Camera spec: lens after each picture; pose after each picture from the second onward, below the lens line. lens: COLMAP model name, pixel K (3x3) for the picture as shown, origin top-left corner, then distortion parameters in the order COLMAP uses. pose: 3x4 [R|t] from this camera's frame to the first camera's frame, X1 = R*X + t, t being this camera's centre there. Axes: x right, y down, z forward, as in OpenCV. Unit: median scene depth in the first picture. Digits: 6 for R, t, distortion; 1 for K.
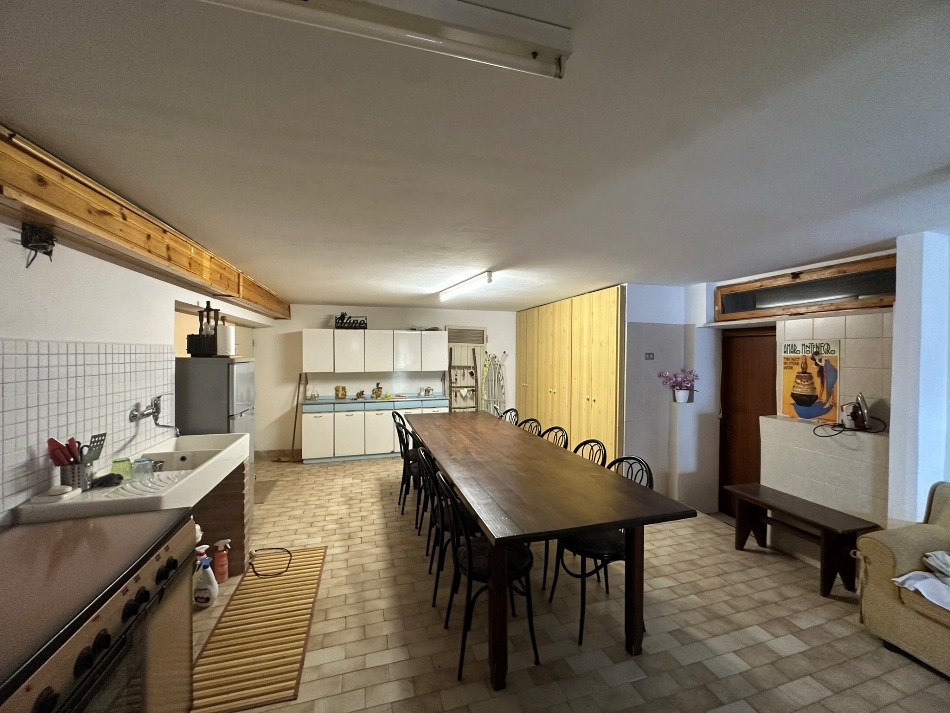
lens RADIAL K [[380.8, 0, 475.0], [0, 380.8, 356.5], [0, 0, 1]] dist [-0.003664, 0.000160]
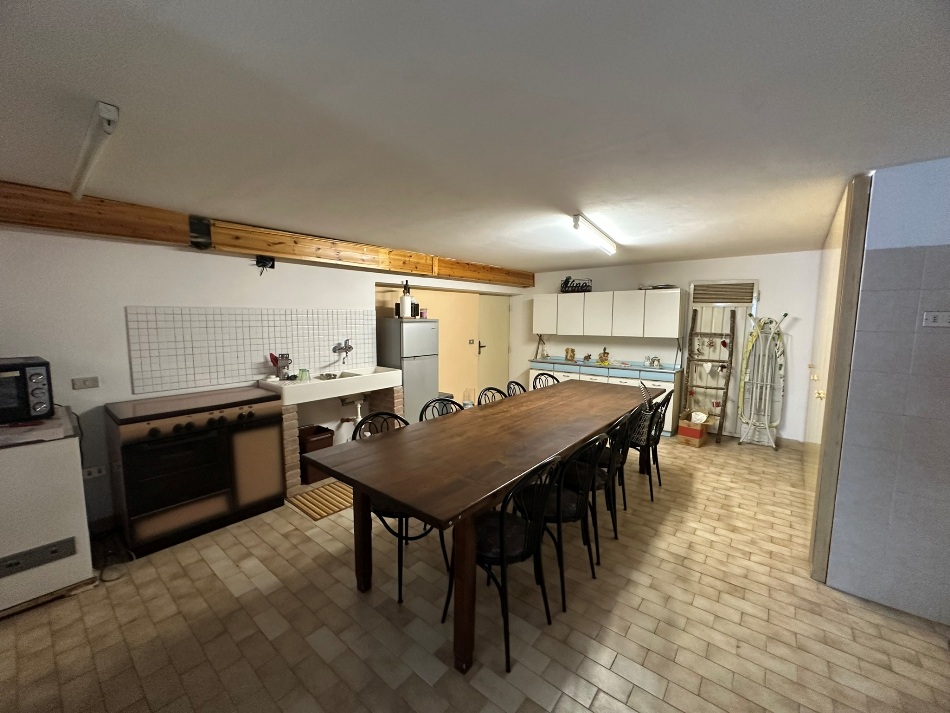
lens RADIAL K [[380.8, 0, 475.0], [0, 380.8, 356.5], [0, 0, 1]] dist [-0.003664, 0.000160]
pose [[0.559582, 0.083390, -0.824569, 0.370854], [-0.009620, 0.995512, 0.094149, 0.004604], [0.828719, -0.044751, 0.557872, 0.202609]]
